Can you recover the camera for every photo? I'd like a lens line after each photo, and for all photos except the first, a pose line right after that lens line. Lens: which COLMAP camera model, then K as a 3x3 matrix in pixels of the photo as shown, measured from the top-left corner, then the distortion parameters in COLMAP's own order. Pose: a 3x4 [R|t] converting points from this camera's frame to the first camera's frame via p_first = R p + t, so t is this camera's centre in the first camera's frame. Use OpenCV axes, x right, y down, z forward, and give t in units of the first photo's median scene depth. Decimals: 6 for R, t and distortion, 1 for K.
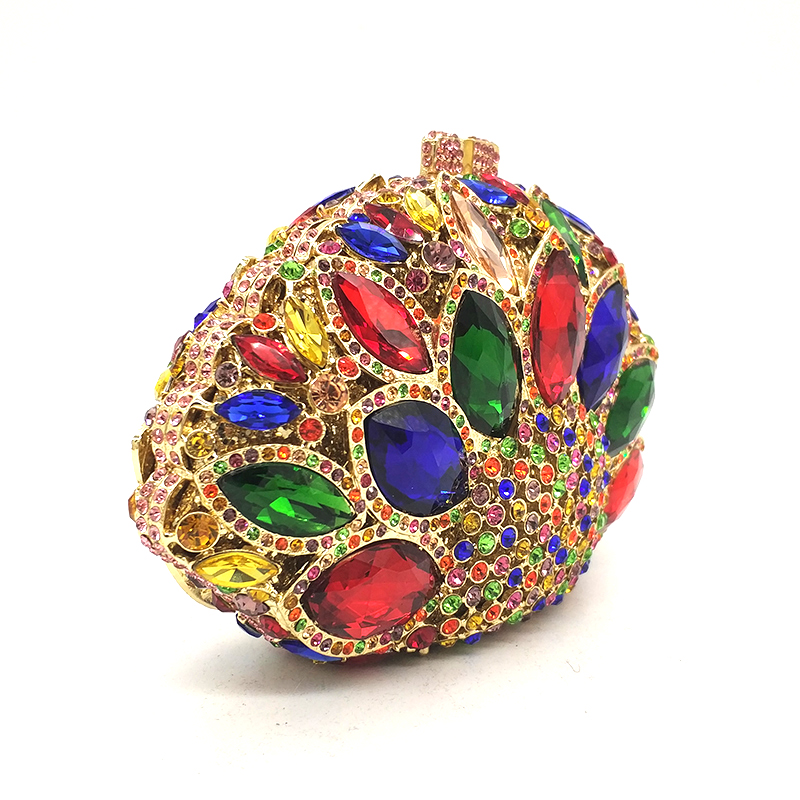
lens RADIAL K [[880.8, 0, 378.5], [0, 880.8, 426.8], [0, 0, 1]] dist [0.180398, 0.000000]
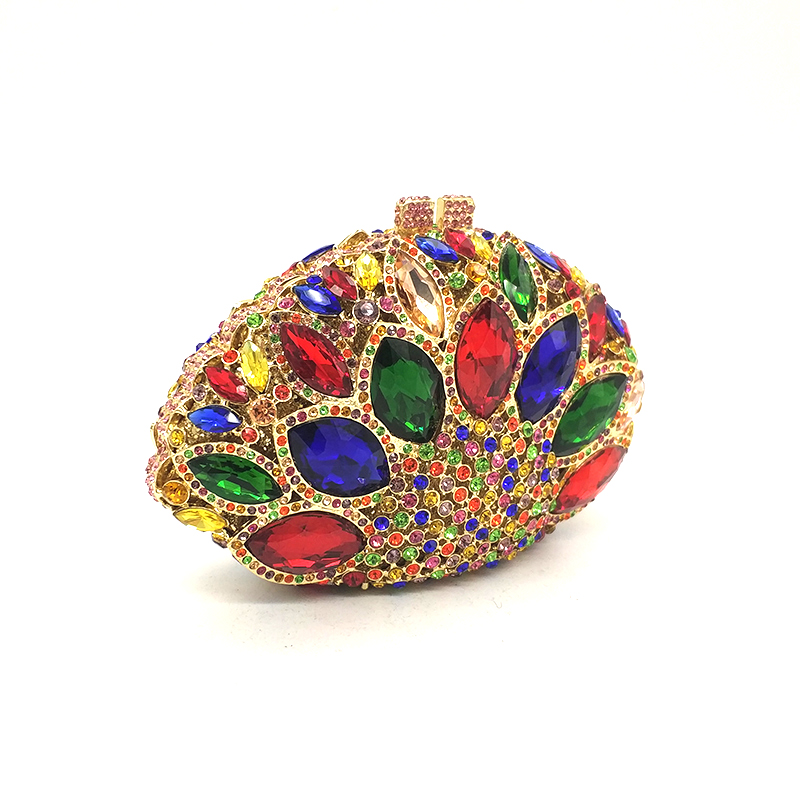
lens RADIAL K [[880.8, 0, 346.9], [0, 880.8, 414.5], [0, 0, 1]] dist [0.180398, 0.000000]
pose [[0.938415, 0.109766, -0.327610, 0.500503], [-0.070088, 0.988956, 0.130588, -0.211073], [0.338327, -0.099584, 0.935745, -0.288865]]
